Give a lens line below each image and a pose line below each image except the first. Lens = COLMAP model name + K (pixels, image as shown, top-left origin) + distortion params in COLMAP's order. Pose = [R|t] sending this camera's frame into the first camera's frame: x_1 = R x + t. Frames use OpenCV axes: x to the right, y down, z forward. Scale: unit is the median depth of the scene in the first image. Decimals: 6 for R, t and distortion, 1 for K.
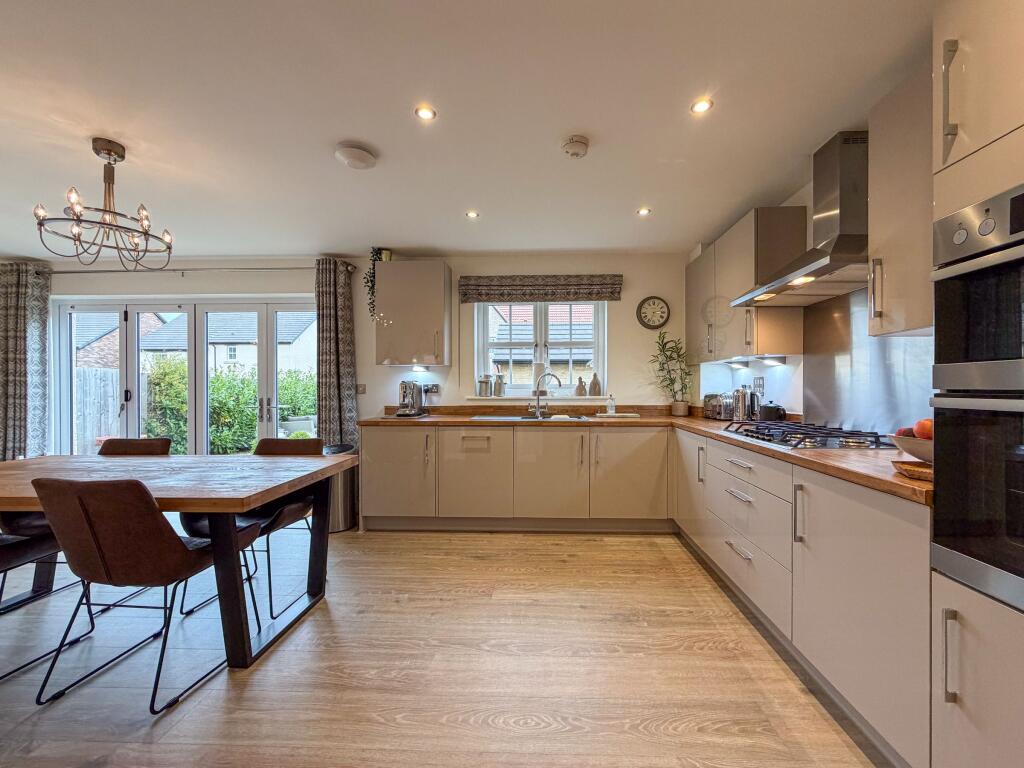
lens RADIAL K [[427.6, 0, 523.6], [0, 427.6, 386.3], [0, 0, 1]] dist [-0.007378, 0.000015]
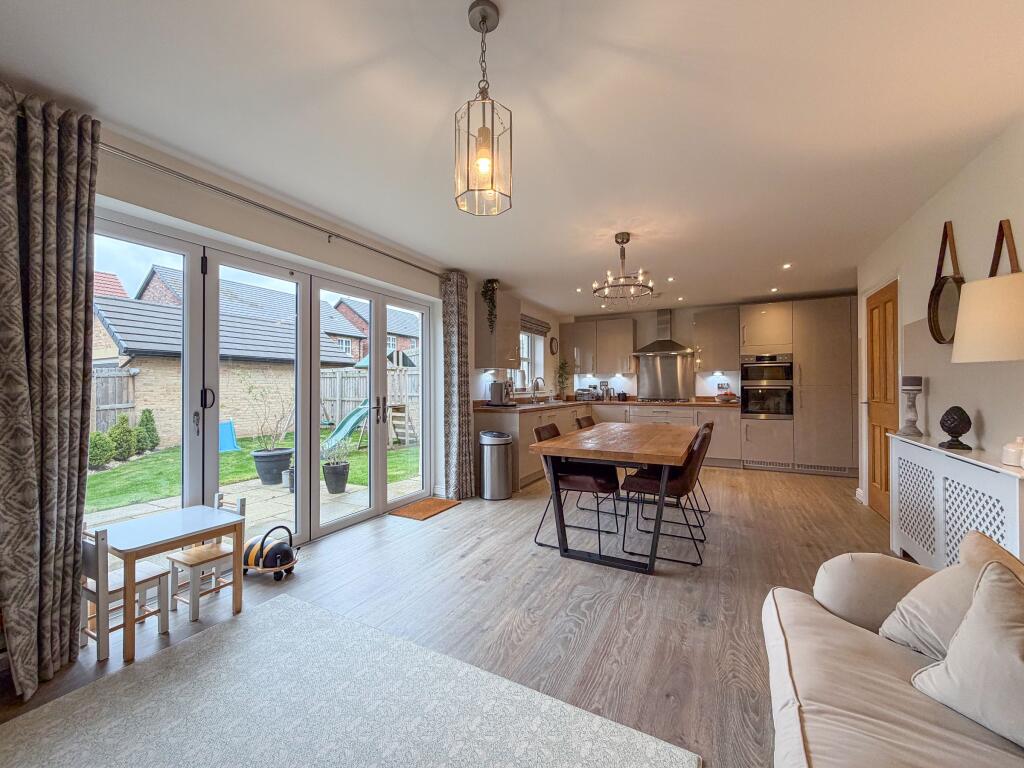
lens RADIAL K [[427.6, 0, 507.1], [0, 427.6, 384.3], [0, 0, 1]] dist [-0.007378, 0.000015]
pose [[0.410359, 0.007216, 0.911896, -1.546813], [0.001444, 0.999962, -0.008562, 0.009453], [-0.911923, 0.004831, 0.410333, 0.439561]]
